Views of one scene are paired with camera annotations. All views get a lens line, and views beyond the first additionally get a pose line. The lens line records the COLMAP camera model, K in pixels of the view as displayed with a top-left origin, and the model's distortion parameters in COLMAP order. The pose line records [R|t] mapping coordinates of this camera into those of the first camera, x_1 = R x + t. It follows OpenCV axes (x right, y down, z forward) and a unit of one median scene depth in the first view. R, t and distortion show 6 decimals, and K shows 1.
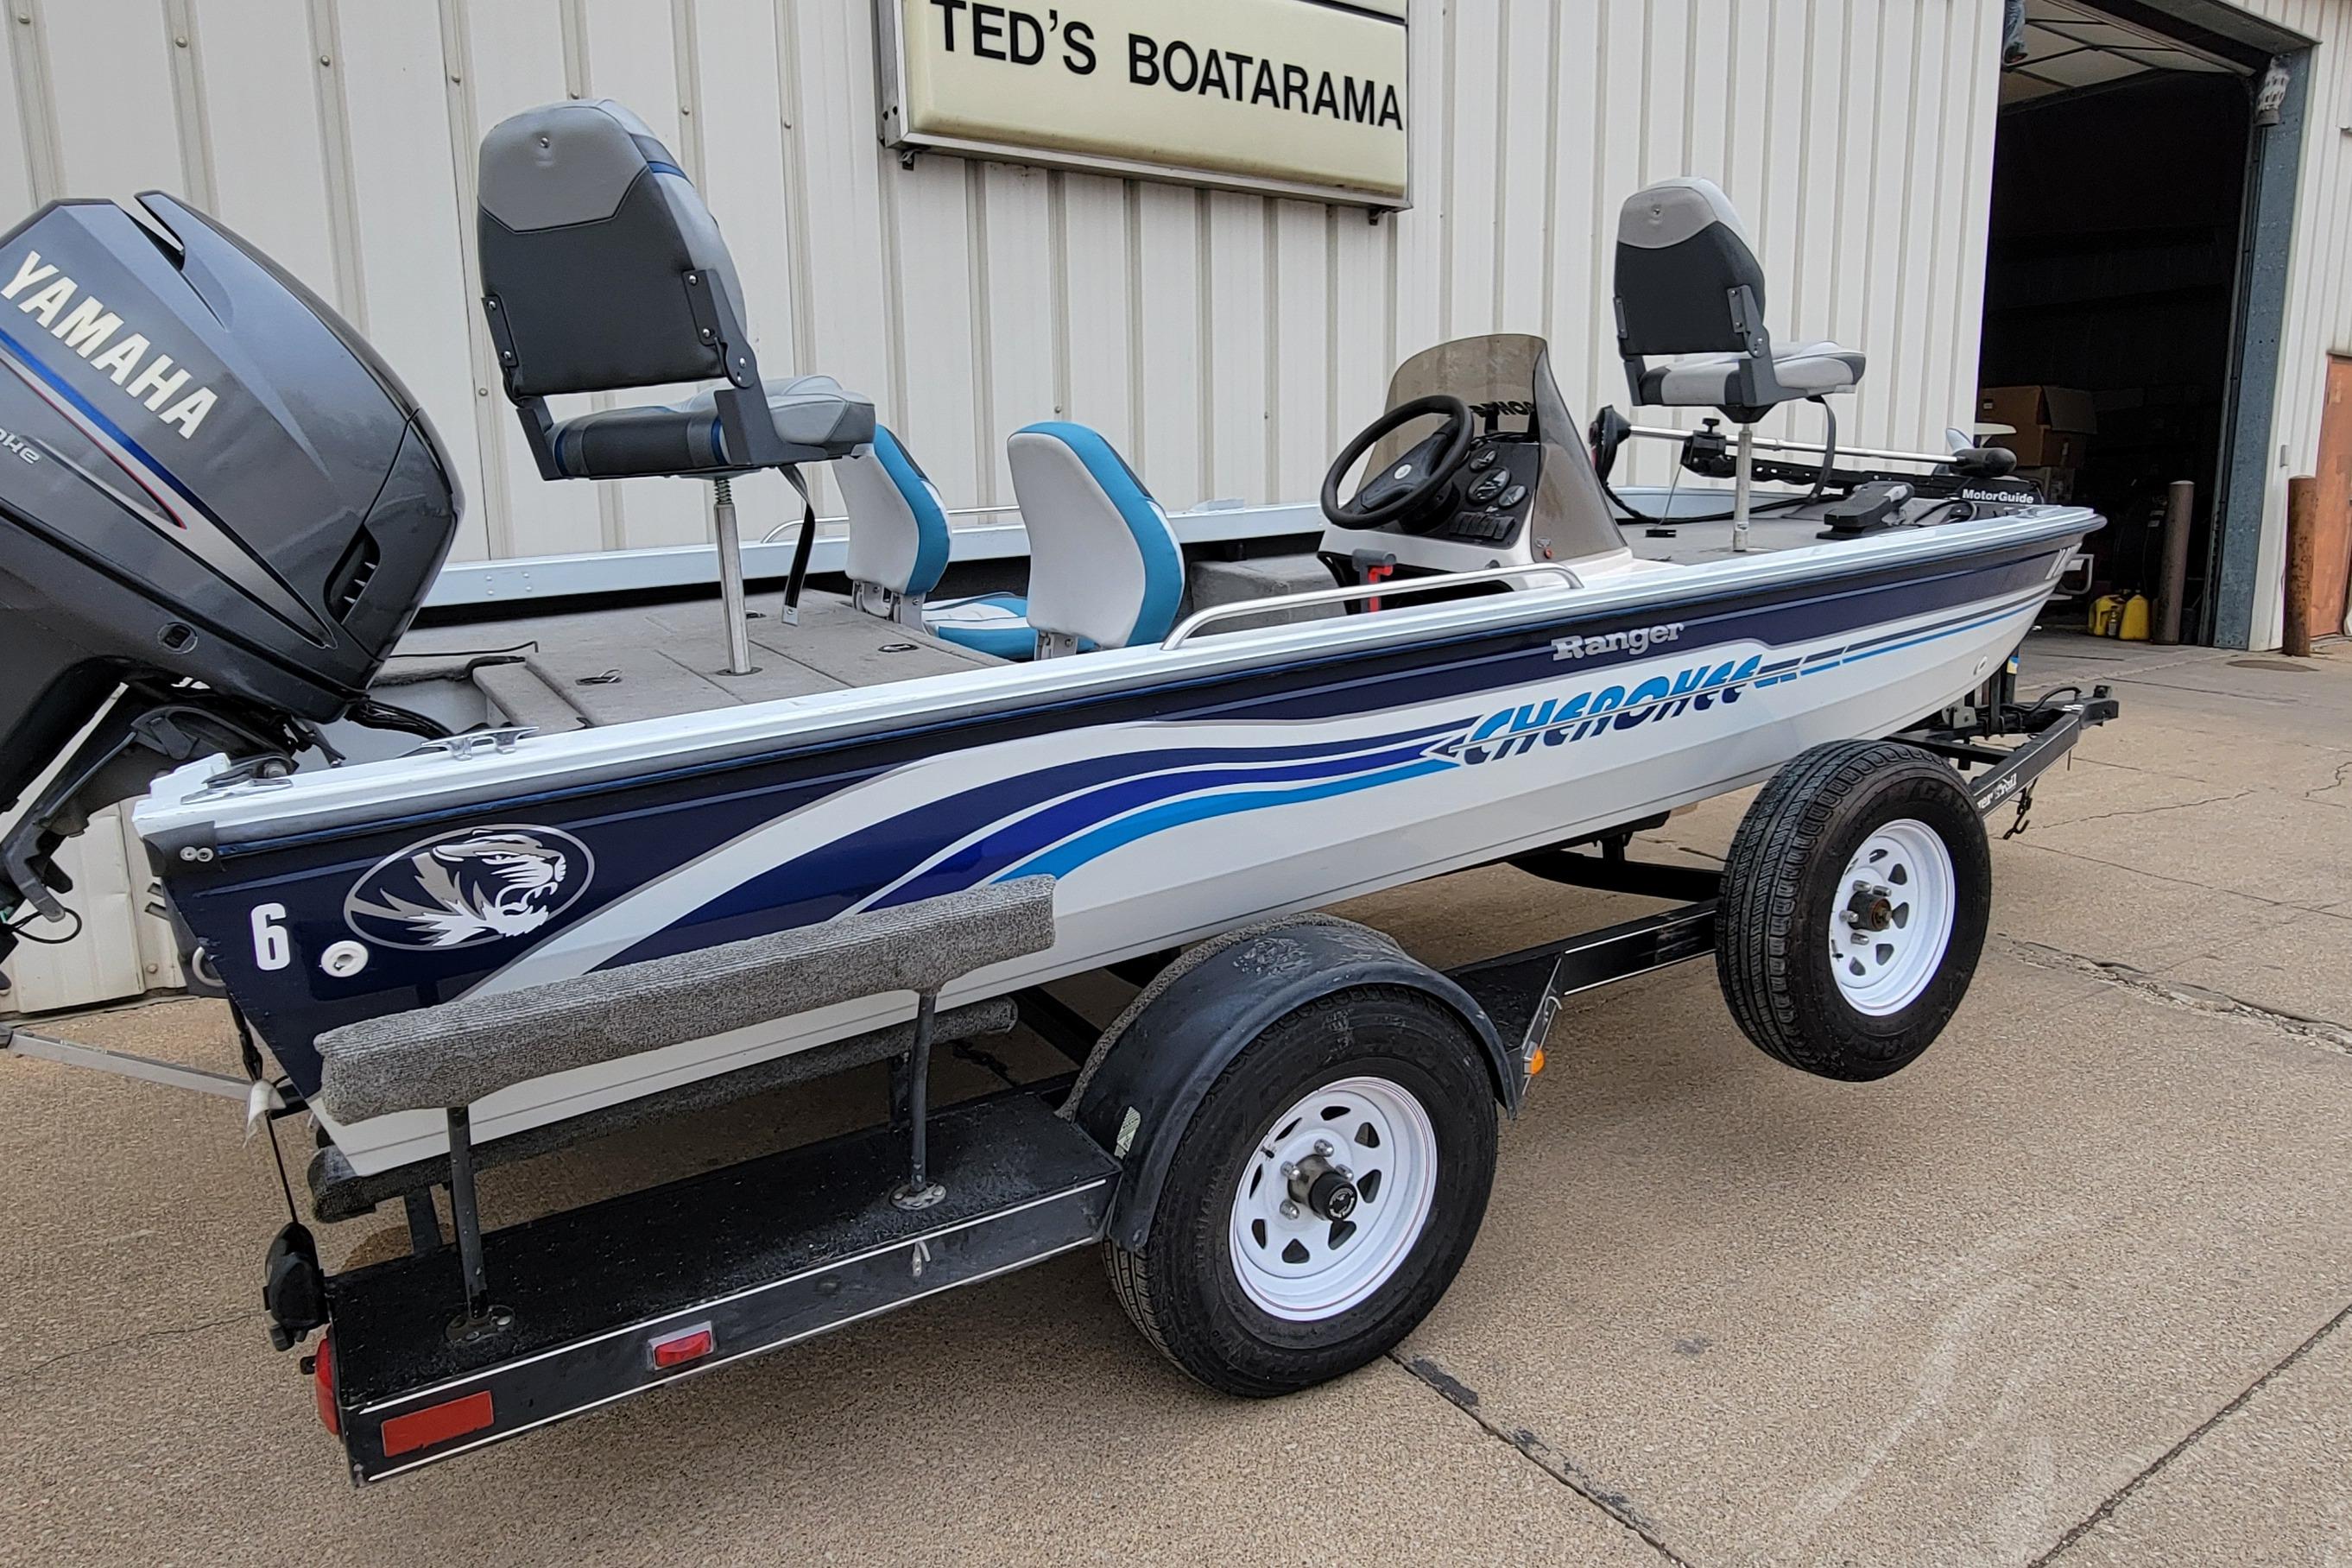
lens RADIAL K [[1493.1, 0, 1182.8], [0, 1493.1, 788.4], [0, 0, 1]] dist [0.008312, -0.012411]
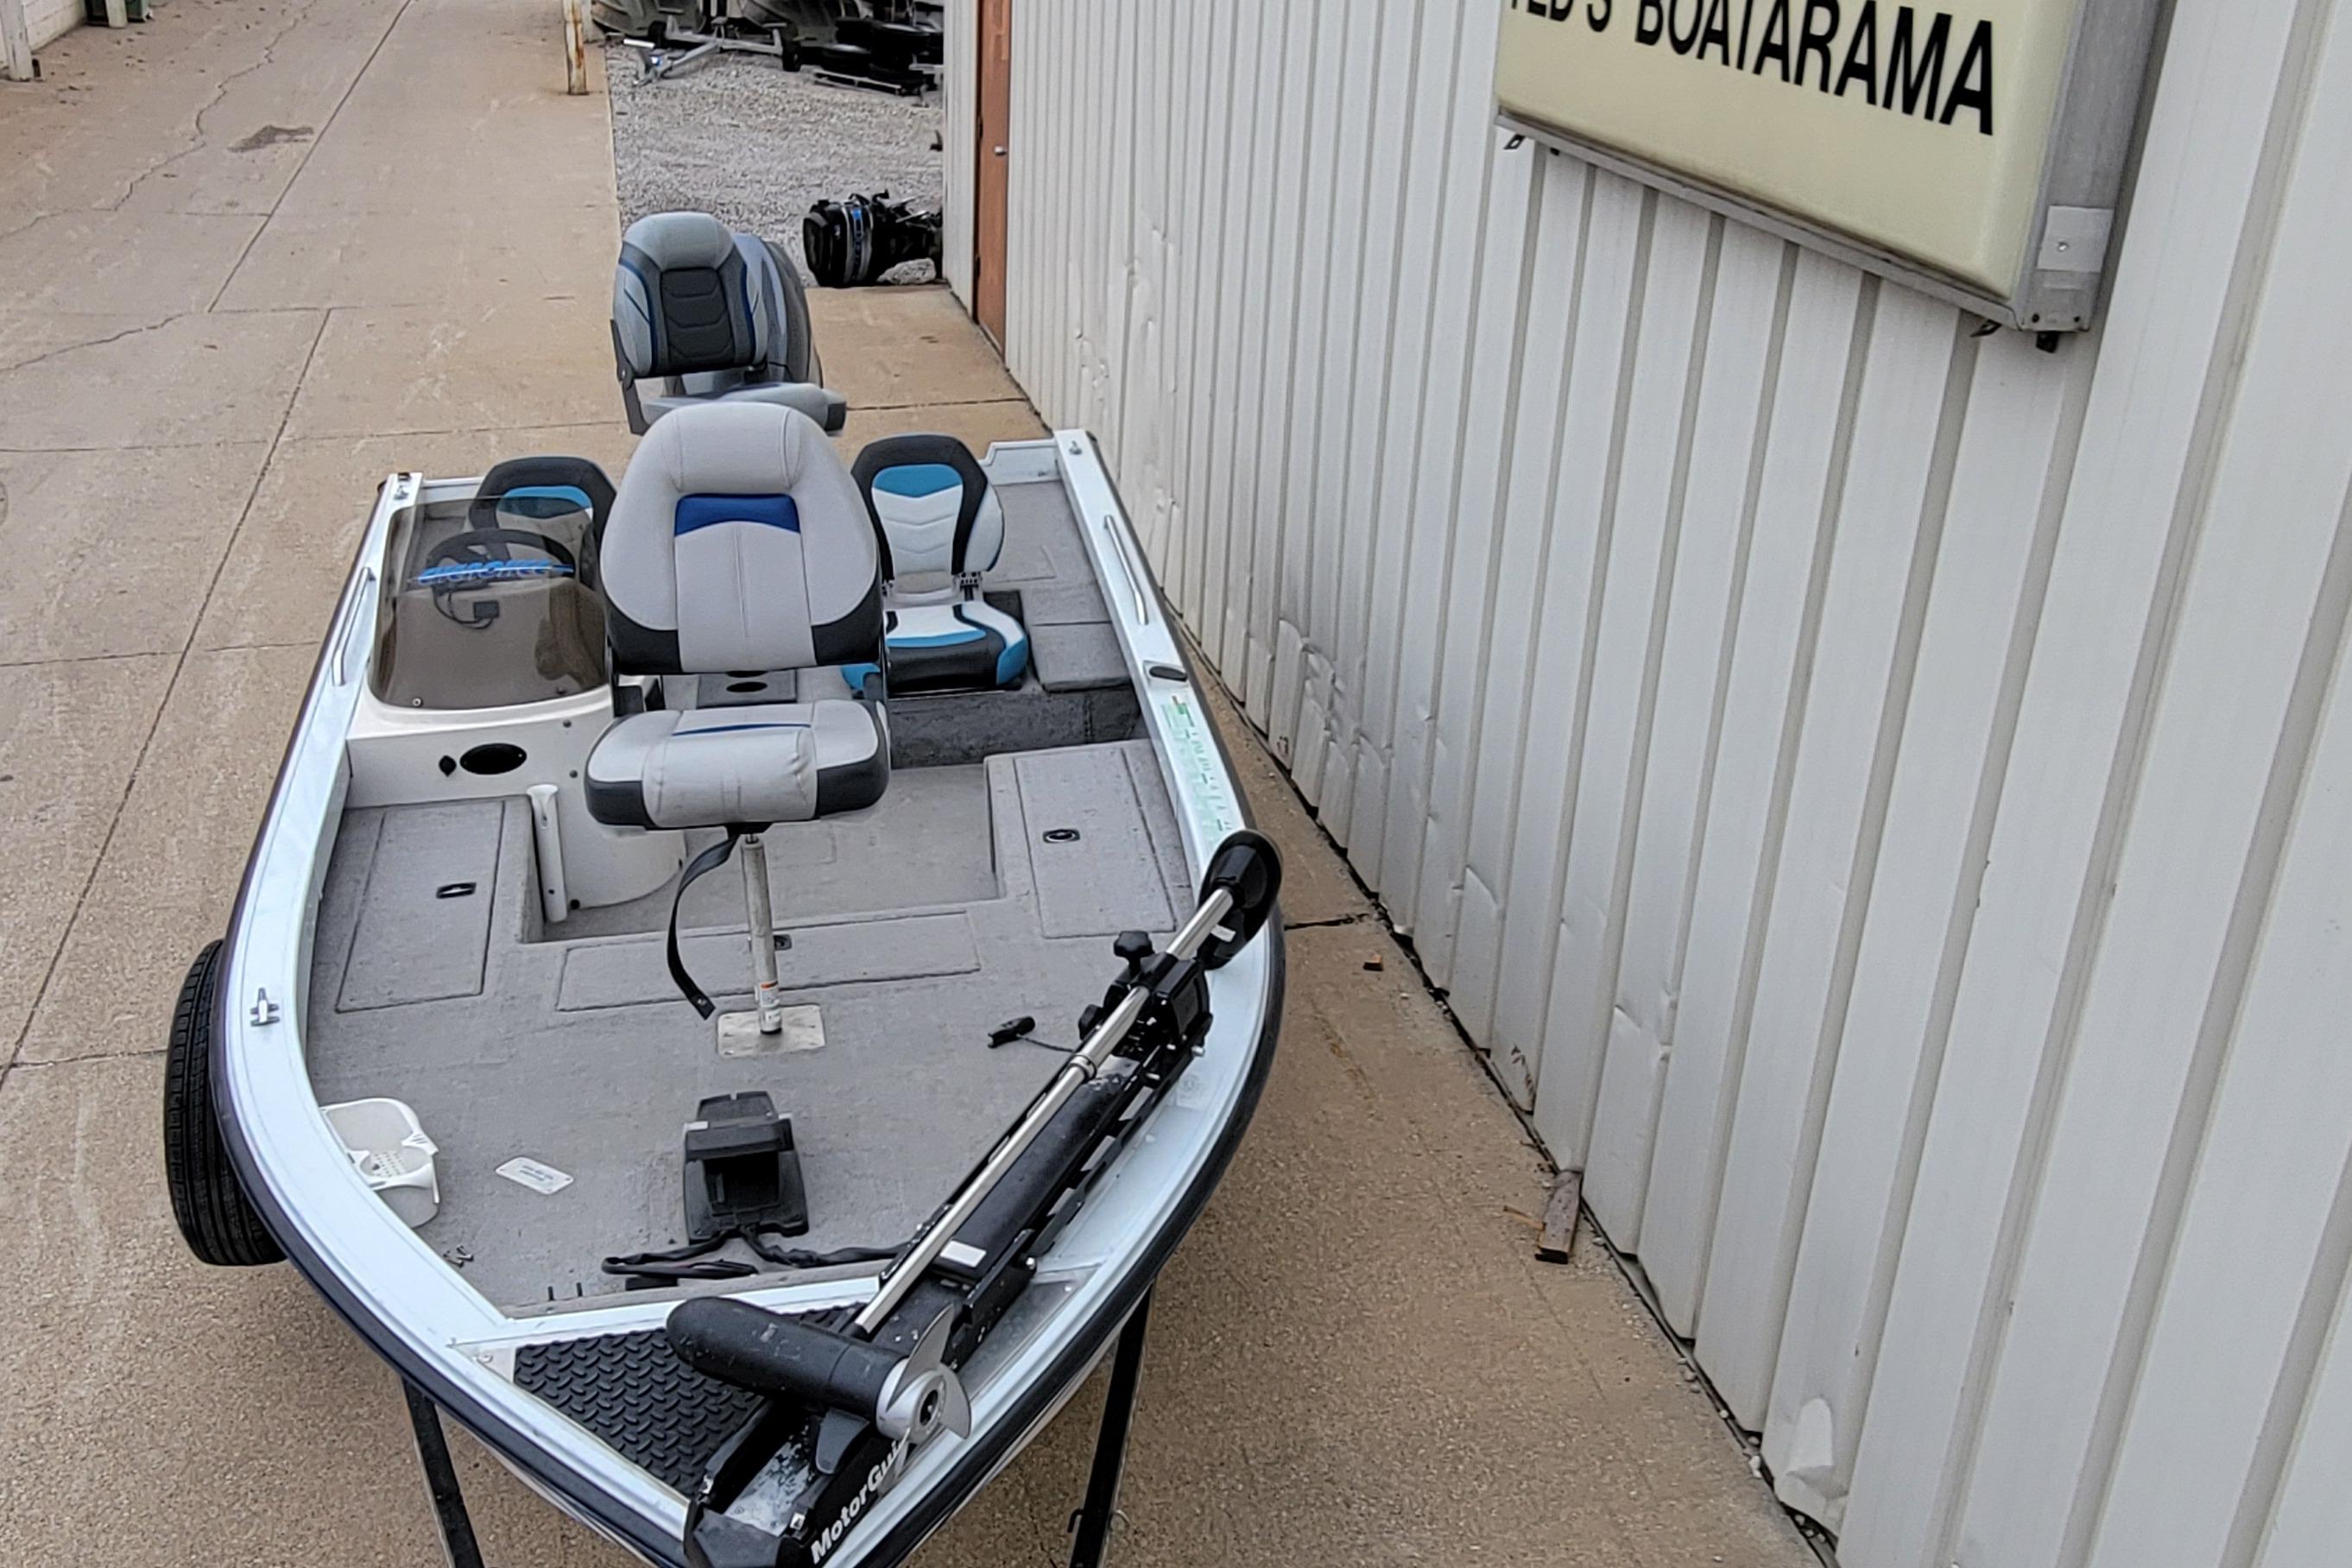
lens RADIAL K [[2297.2, 0, 1170.5], [0, 2297.2, 807.7], [0, 0, 1]] dist [0.003701, 0.000000]
pose [[-0.380967, 0.381184, -0.842356, 1.547068], [-0.207649, 0.852512, 0.479692, -1.031455], [0.900970, 0.357661, -0.245627, 1.965845]]
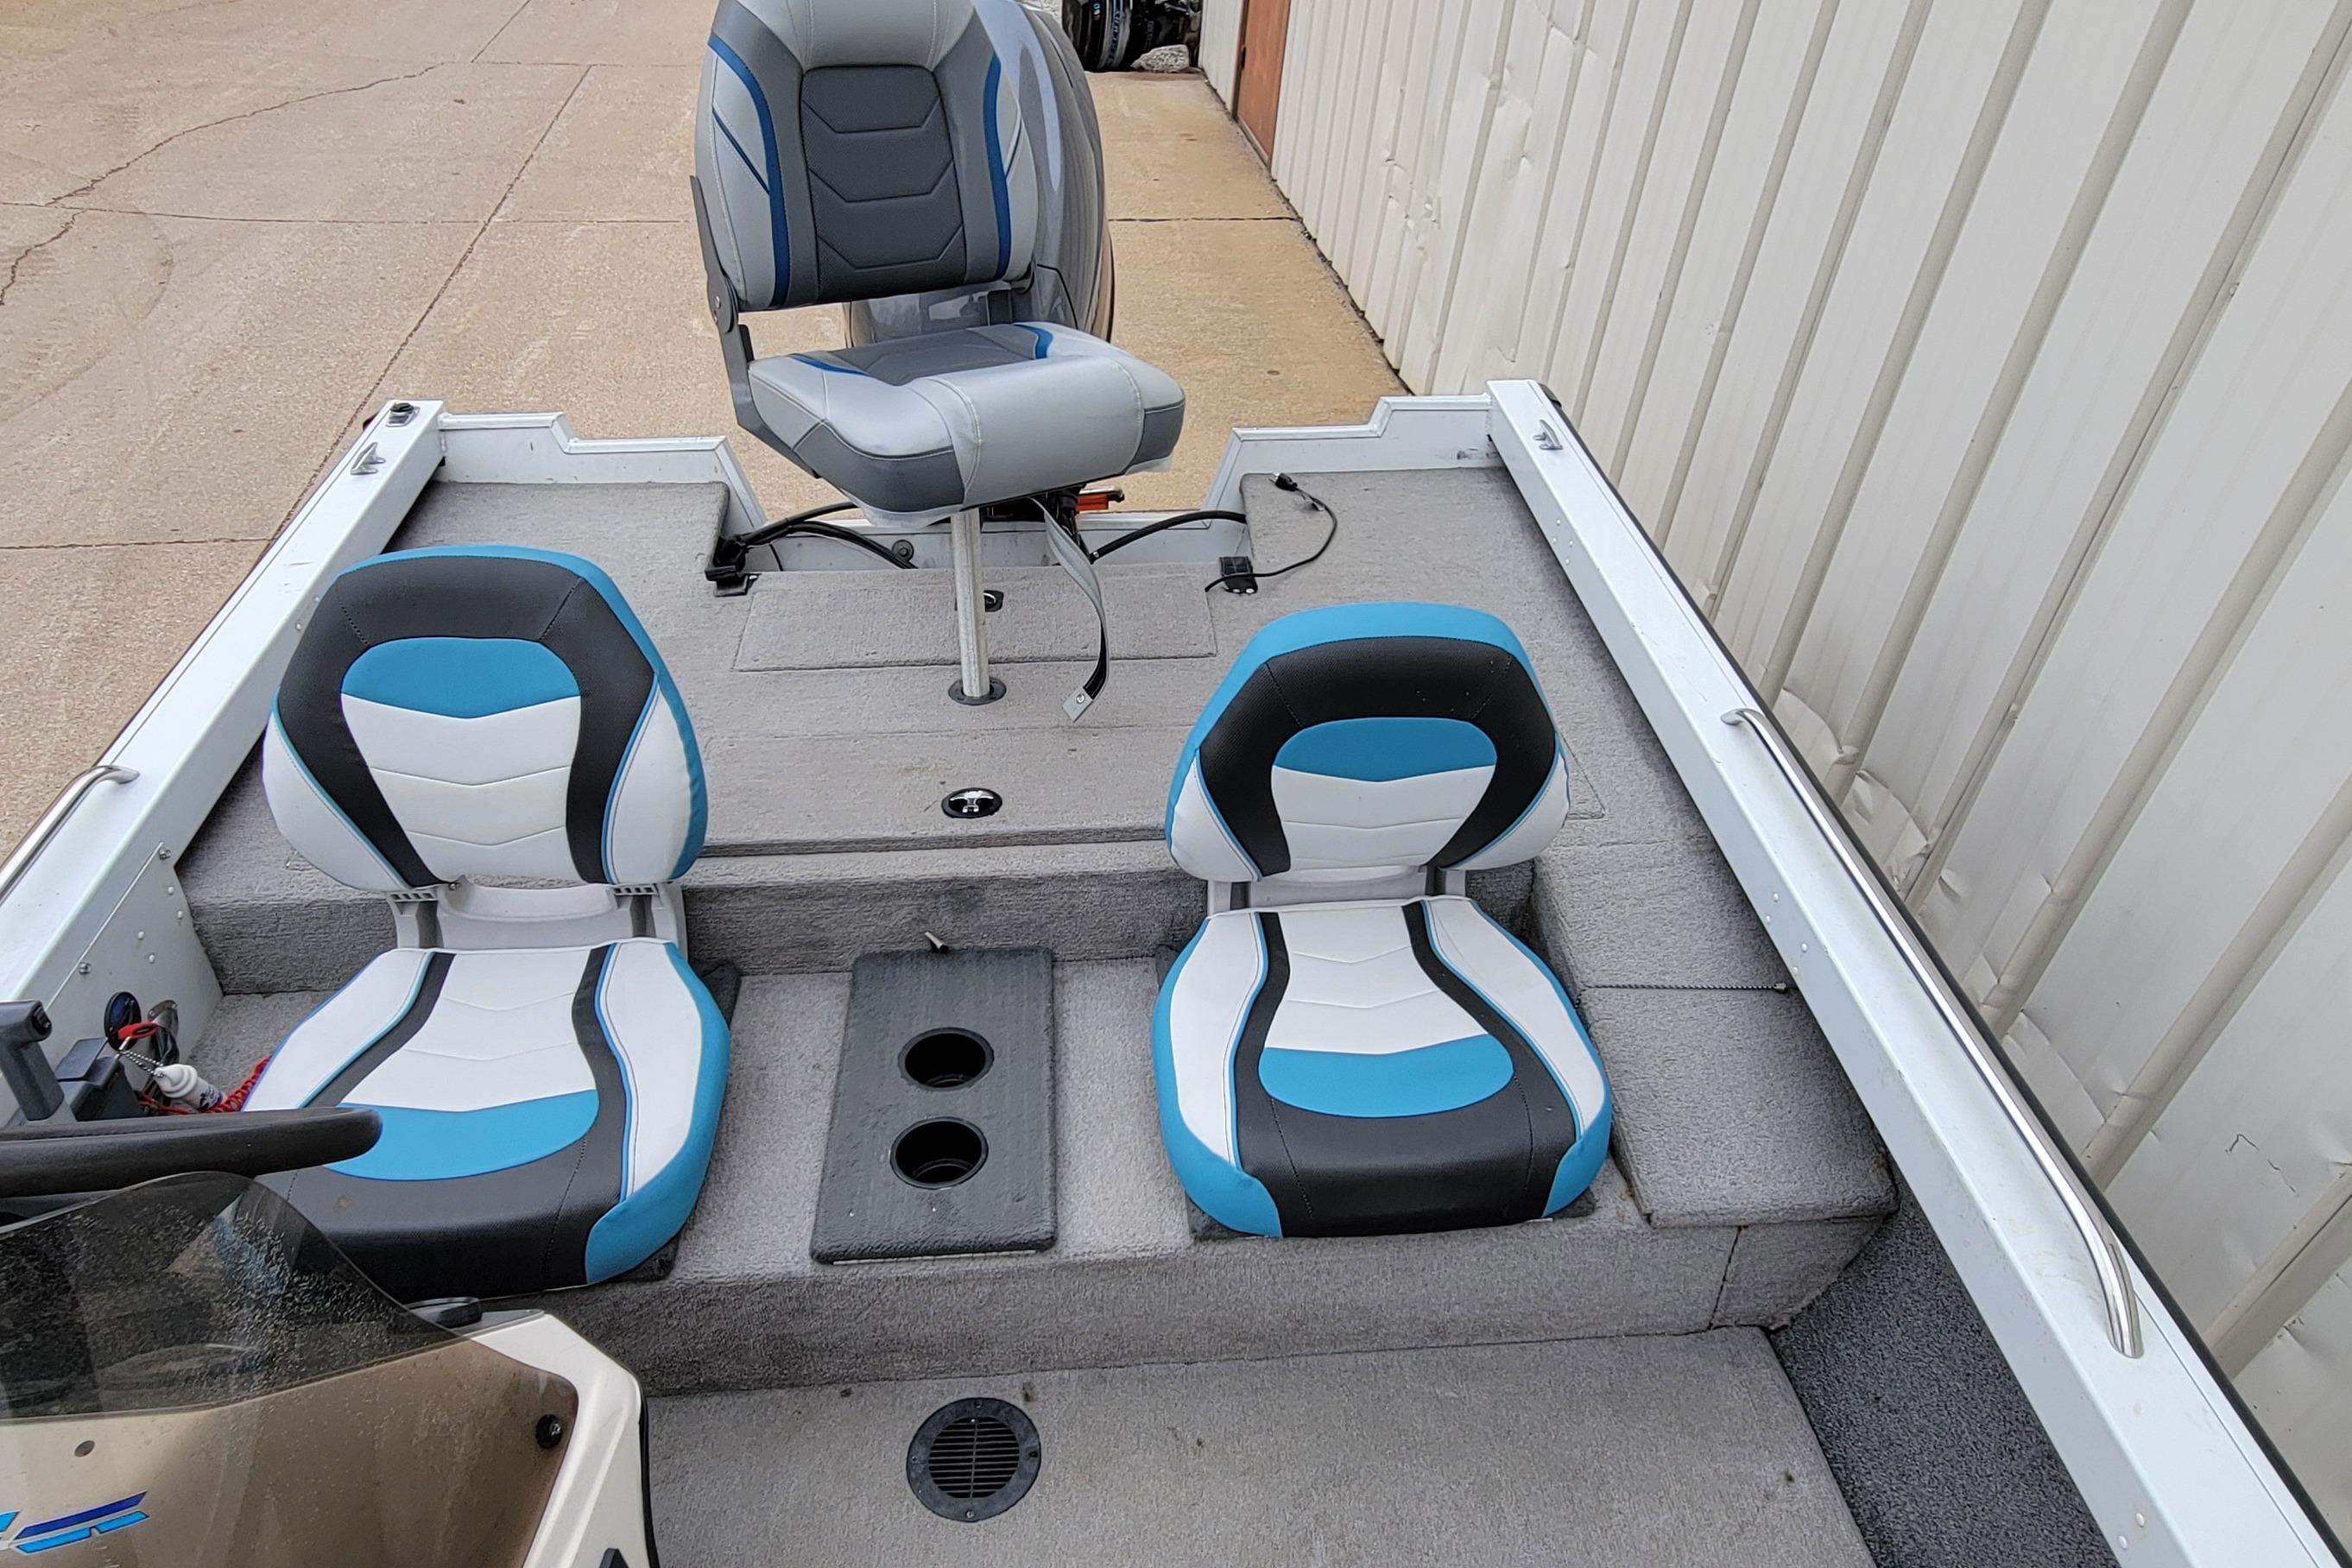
lens RADIAL K [[1476.4, 0, 1162.1], [0, 1476.4, 773.1], [0, 0, 1]] dist [-0.002921, -0.001527]
pose [[-0.465319, 0.522768, -0.714277, 0.232828], [-0.233750, 0.705741, 0.668798, -0.562837], [0.853721, 0.478167, -0.206197, 1.216486]]
